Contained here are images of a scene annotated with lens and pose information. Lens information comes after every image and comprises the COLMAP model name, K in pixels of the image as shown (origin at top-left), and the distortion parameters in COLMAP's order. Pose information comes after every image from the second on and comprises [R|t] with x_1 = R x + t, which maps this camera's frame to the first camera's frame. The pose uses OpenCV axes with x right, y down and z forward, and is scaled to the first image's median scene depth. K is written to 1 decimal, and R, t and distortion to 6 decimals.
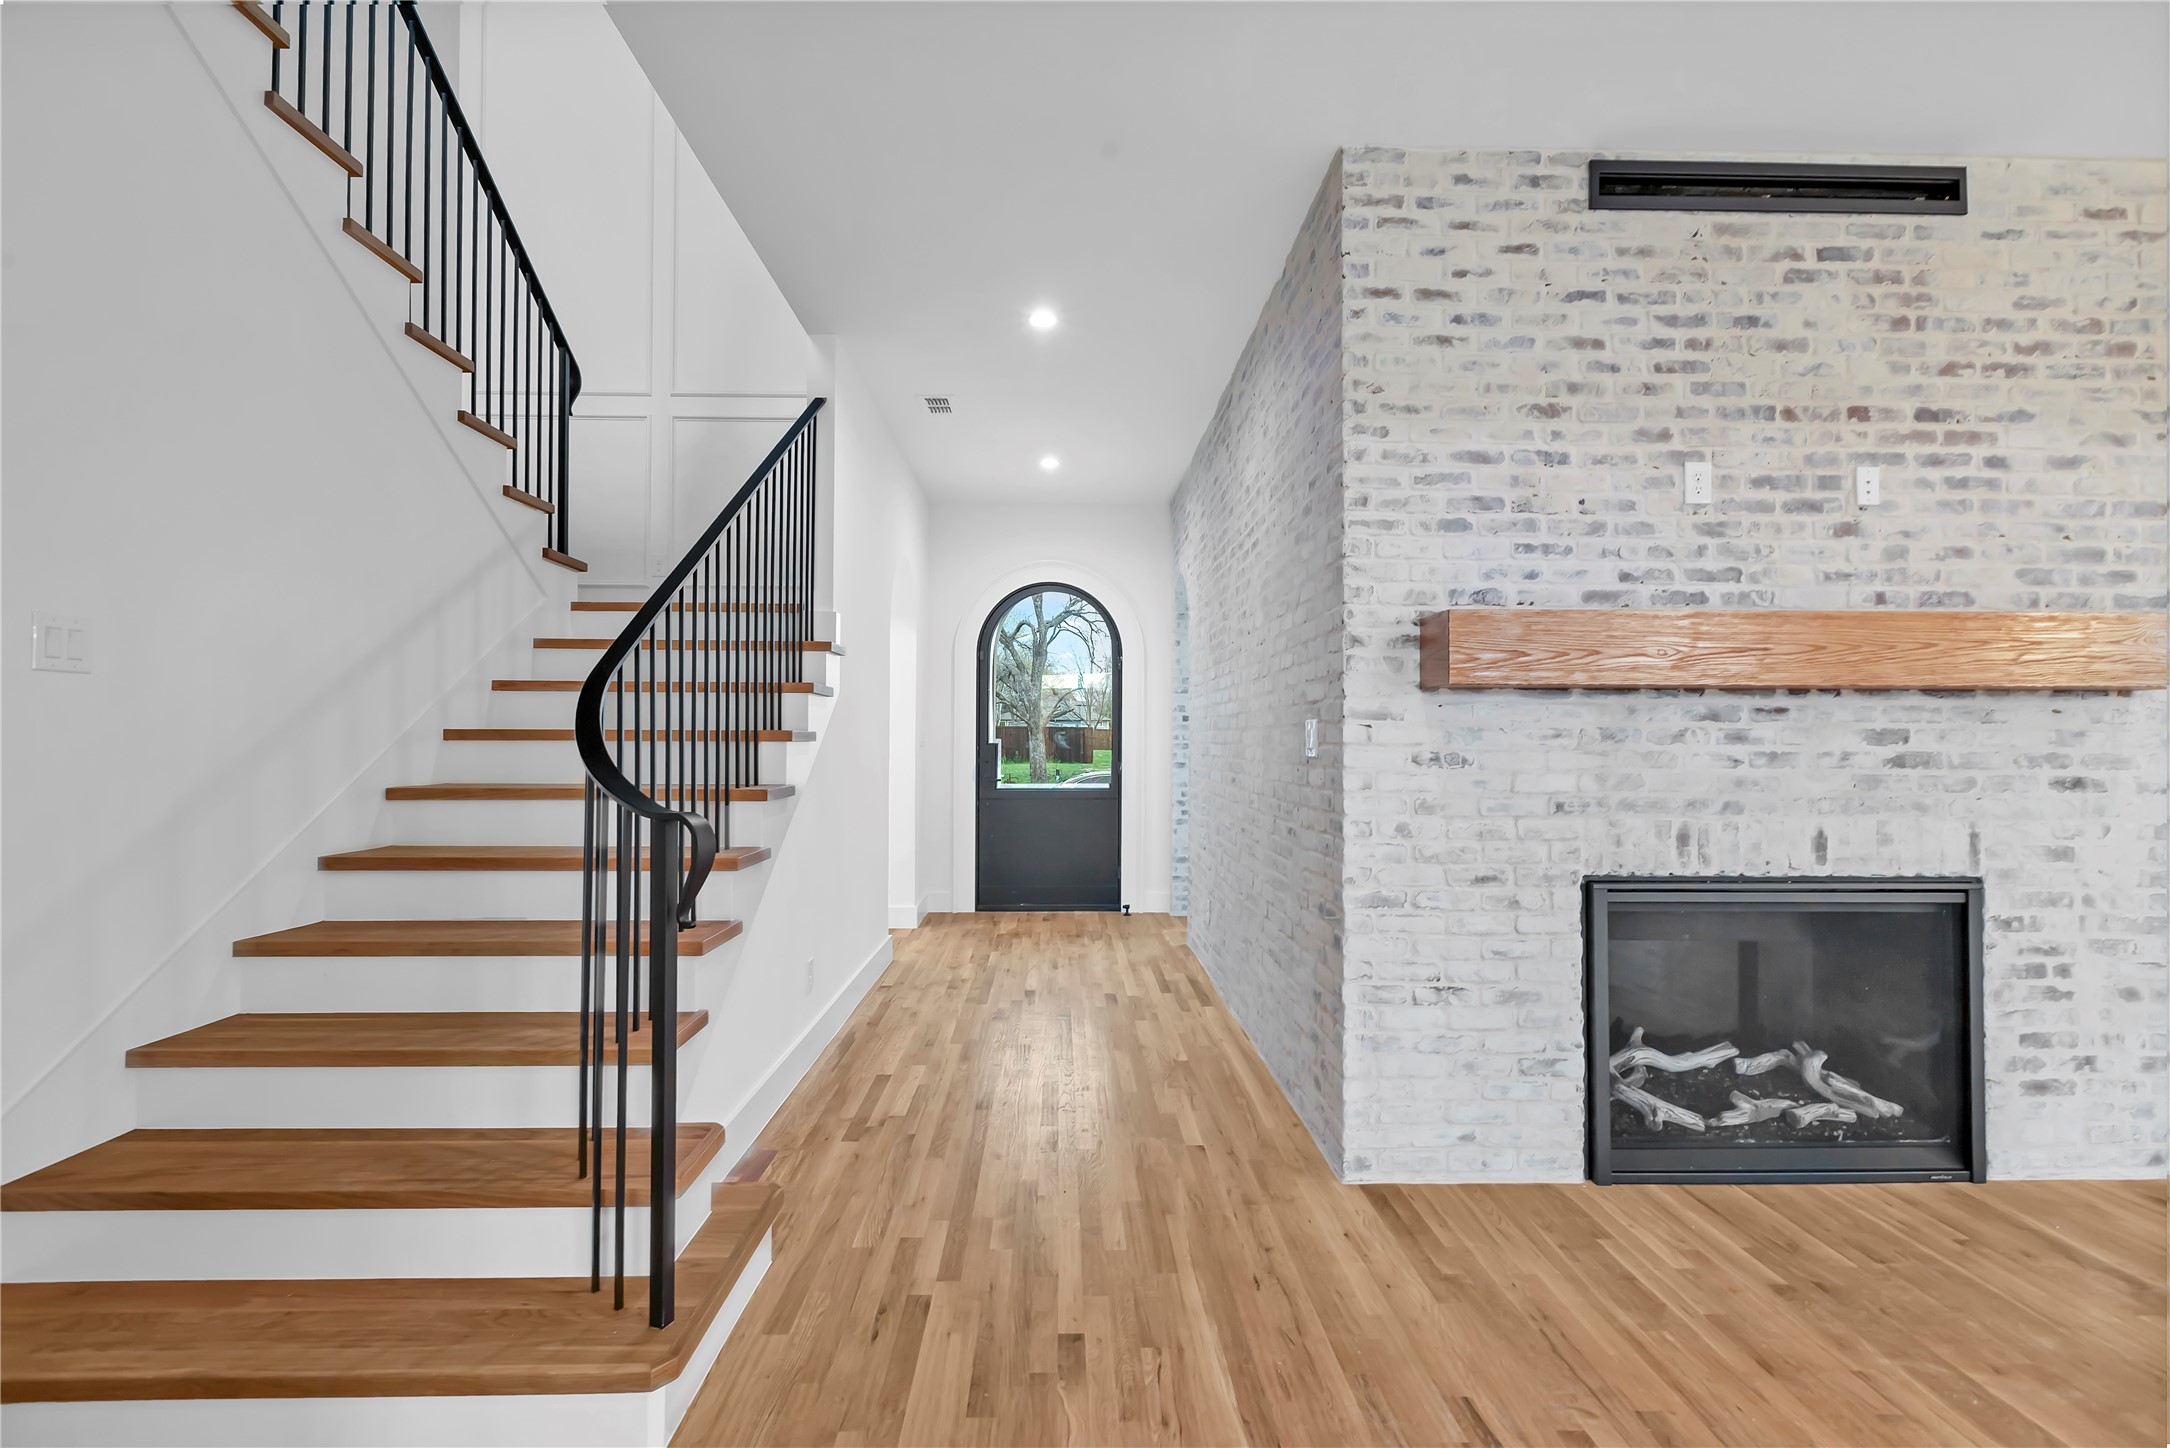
lens RADIAL K [[969.5, 0, 1085.0], [0, 969.5, 724.0], [0, 0, 1]] dist [0.004659, 0.000293]
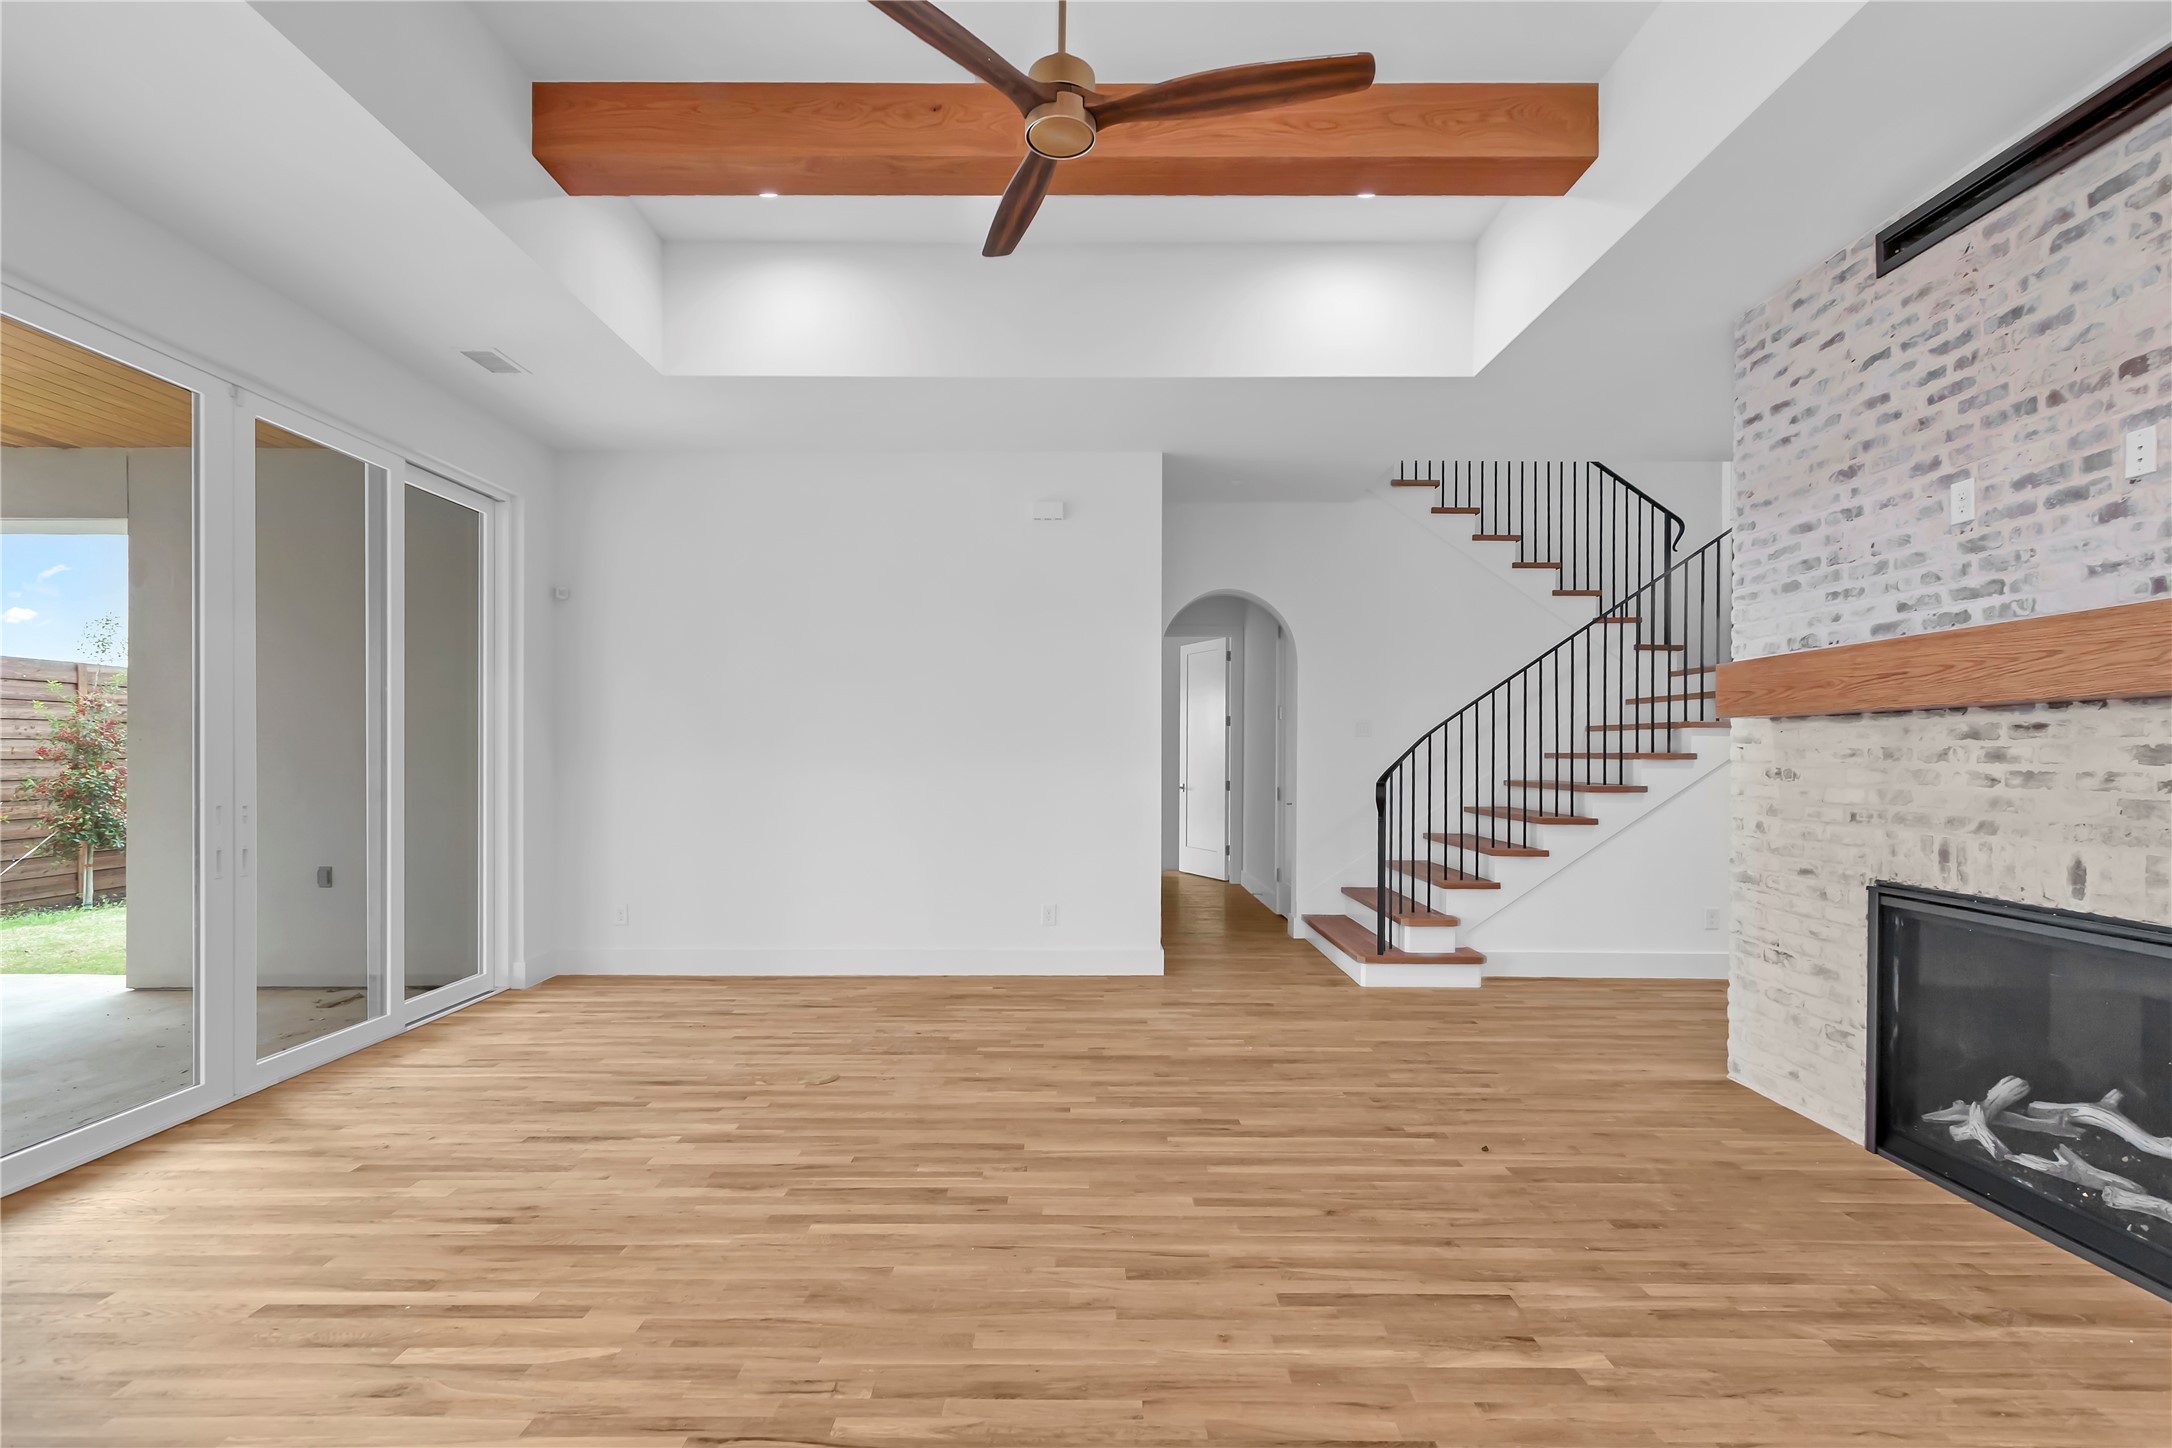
lens RADIAL K [[1019.7, 0, 1082.1], [0, 1019.7, 762.2], [0, 0, 1]] dist [-0.001347, -0.000096]
pose [[-0.026748, 0.003573, -0.999636, 1.709012], [0.014204, 0.999894, 0.003194, 0.004079], [0.999541, -0.014114, -0.026796, 0.117963]]
